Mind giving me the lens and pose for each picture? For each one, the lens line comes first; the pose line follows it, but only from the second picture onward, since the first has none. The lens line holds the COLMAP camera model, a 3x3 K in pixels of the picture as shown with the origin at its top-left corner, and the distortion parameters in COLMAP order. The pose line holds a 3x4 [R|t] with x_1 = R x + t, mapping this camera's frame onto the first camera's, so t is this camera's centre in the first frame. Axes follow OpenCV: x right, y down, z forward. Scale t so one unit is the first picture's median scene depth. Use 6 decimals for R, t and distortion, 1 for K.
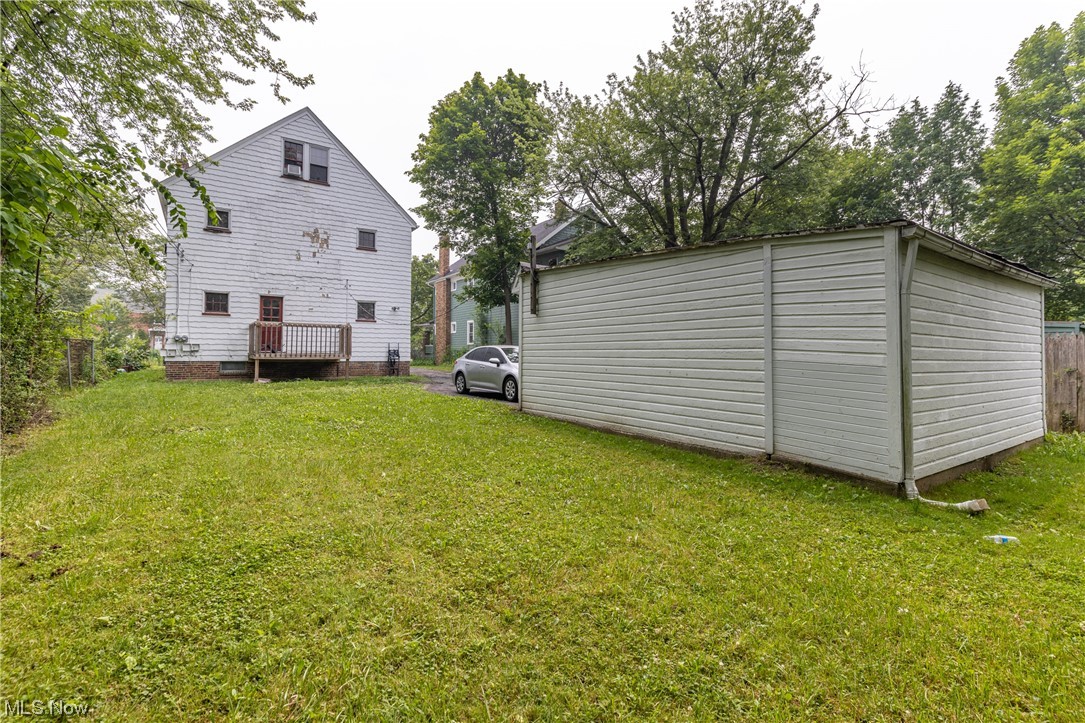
lens RADIAL K [[489.8, 0, 540.4], [0, 489.8, 356.1], [0, 0, 1]] dist [0.004146, 0.000181]
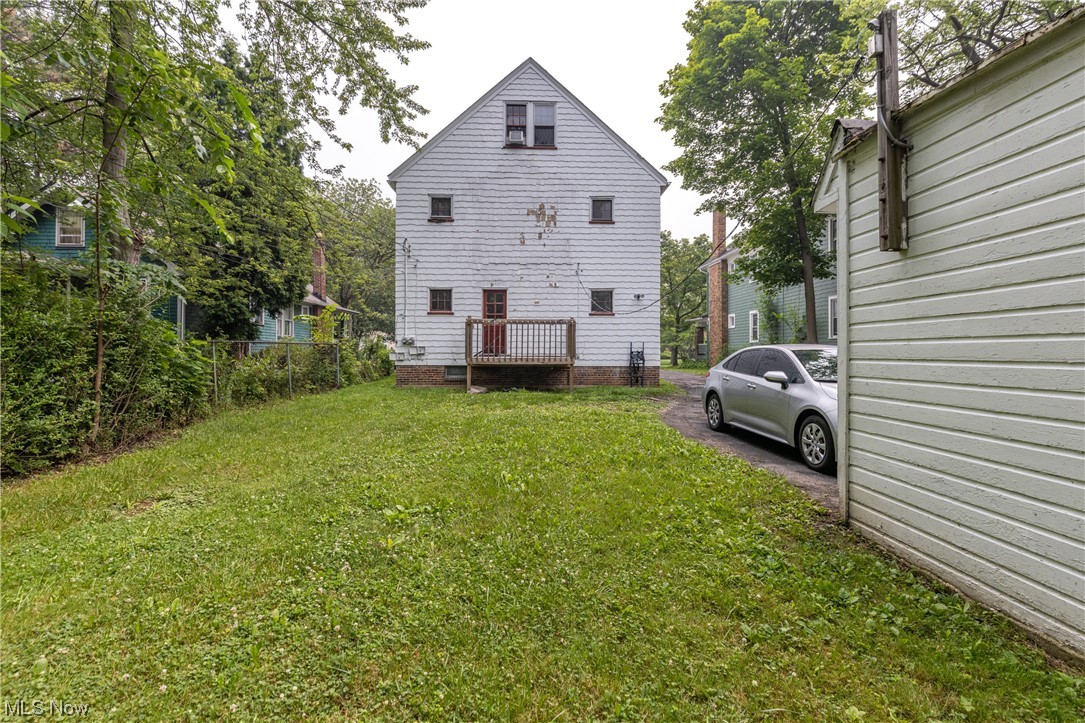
lens RADIAL K [[489.8, 0, 543.5], [0, 489.8, 346.4], [0, 0, 1]] dist [0.004146, 0.000181]
pose [[0.844056, -0.009904, -0.536163, -0.018786], [0.000937, 0.999855, -0.016994, -0.008283], [0.536254, 0.013842, 0.843943, 0.318080]]
